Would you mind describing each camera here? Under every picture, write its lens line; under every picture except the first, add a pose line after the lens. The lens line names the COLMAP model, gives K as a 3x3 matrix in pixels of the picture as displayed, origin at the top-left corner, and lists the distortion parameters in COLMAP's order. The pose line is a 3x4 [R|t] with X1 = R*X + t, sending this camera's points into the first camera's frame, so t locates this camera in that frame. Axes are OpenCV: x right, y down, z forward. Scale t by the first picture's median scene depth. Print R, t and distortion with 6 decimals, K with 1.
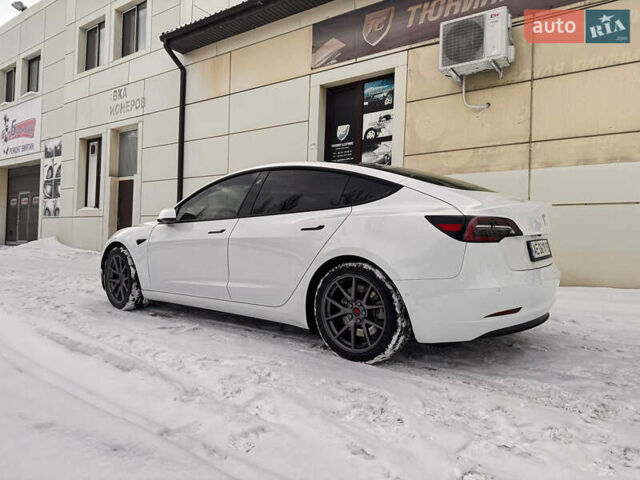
lens RADIAL K [[442.7, 0, 318.8], [0, 442.7, 245.6], [0, 0, 1]] dist [0.039196, -0.063380]
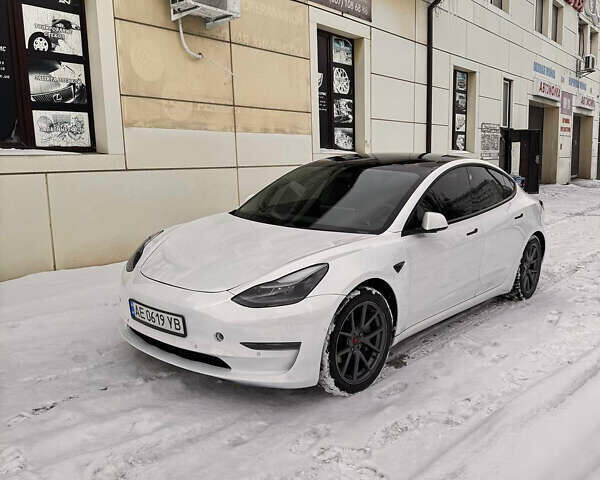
lens RADIAL K [[547.2, 0, 299.2], [0, 547.2, 251.1], [0, 0, 1]] dist [0.014760, 0.000000]
pose [[0.047933, -0.183699, 0.981813, -0.756181], [0.024584, 0.982862, 0.182695, -0.114834], [-0.998548, 0.015380, 0.051628, 0.703068]]
